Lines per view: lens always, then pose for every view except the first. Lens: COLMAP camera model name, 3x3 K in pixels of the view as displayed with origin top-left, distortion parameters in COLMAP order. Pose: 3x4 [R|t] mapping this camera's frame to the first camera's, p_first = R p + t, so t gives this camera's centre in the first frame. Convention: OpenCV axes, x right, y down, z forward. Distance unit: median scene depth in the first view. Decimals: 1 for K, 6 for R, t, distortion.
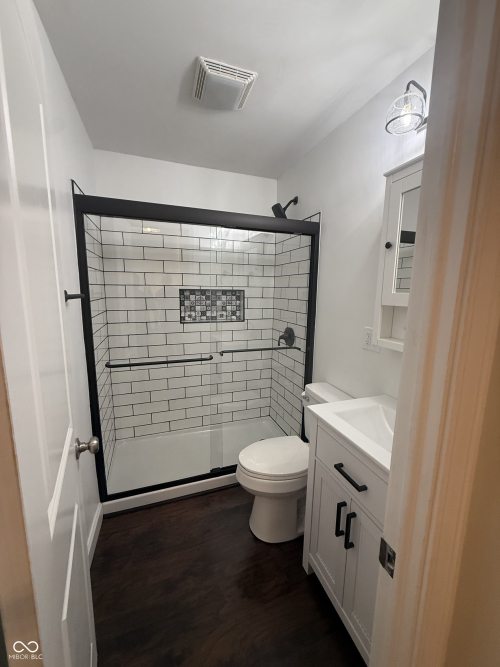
lens RADIAL K [[263.3, 0, 248.9], [0, 263.3, 331.6], [0, 0, 1]] dist [-0.004122, 0.000423]
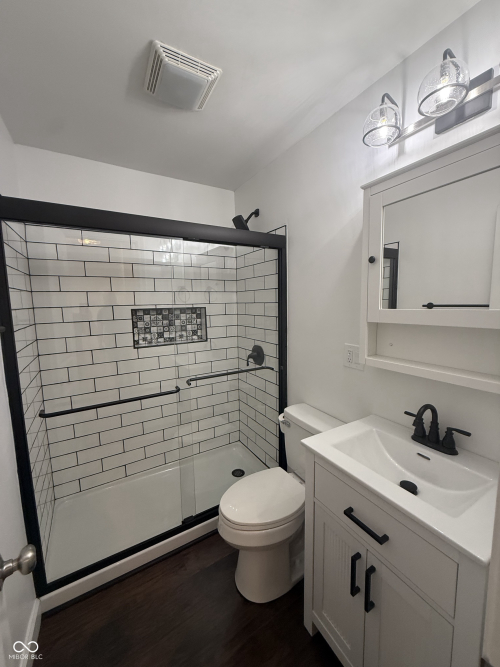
lens RADIAL K [[263.3, 0, 248.9], [0, 263.3, 331.6], [0, 0, 1]] dist [-0.004122, 0.000423]
pose [[0.980692, -0.053921, 0.187981, -0.059133], [0.062270, 0.997305, -0.038791, -0.035491], [-0.185382, 0.049748, 0.981406, 0.095685]]
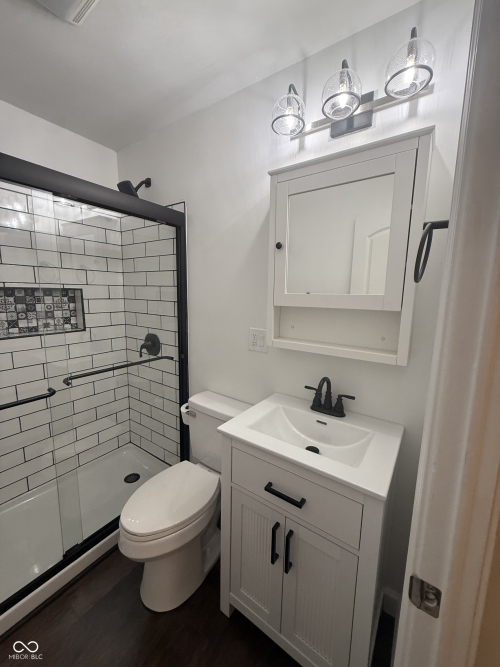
lens RADIAL K [[263.3, 0, 248.9], [0, 263.3, 331.6], [0, 0, 1]] dist [-0.004122, 0.000423]
pose [[0.808732, -0.085942, 0.581865, -0.099956], [0.083727, 0.996014, 0.030740, -0.026109], [-0.582187, 0.023857, 0.812704, 0.156976]]
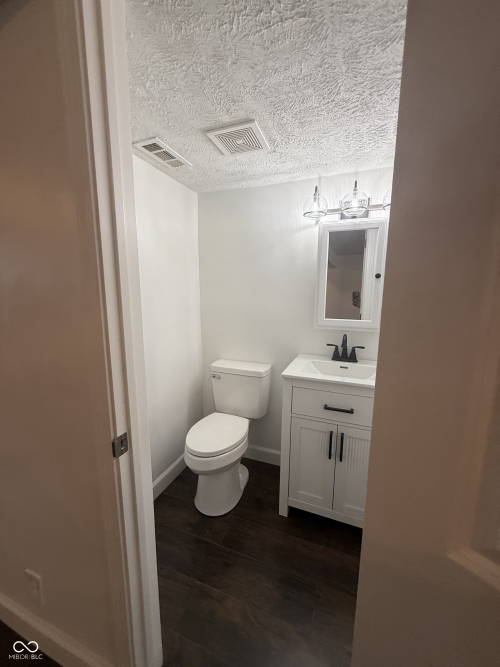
lens RADIAL K [[263.3, 0, 248.9], [0, 263.3, 331.6], [0, 0, 1]] dist [-0.004122, 0.000423]
pose [[0.652497, -0.138748, 0.744981, -0.439773], [0.120679, 0.989575, 0.078604, -0.004558], [-0.748121, 0.038615, 0.662438, 0.213753]]
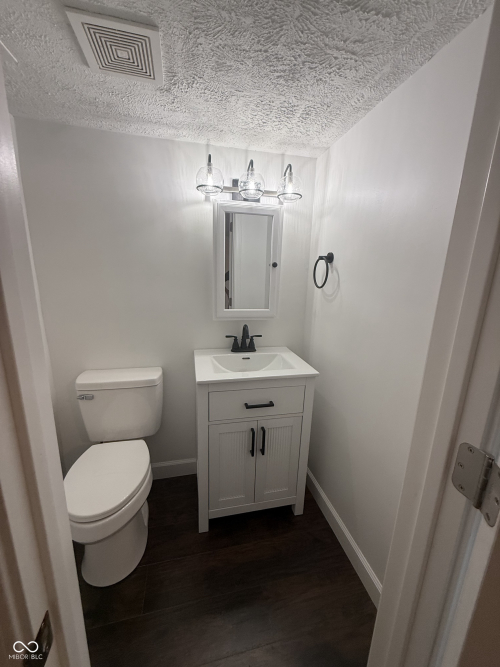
lens RADIAL K [[264.5, 0, 247.9], [0, 264.5, 331.6], [0, 0, 1]] dist [-0.001778, -0.000268]
pose [[0.110217, -0.240990, 0.964249, -0.406302], [0.120625, 0.966232, 0.227697, -0.055721], [-0.986561, 0.091217, 0.135565, 0.420352]]
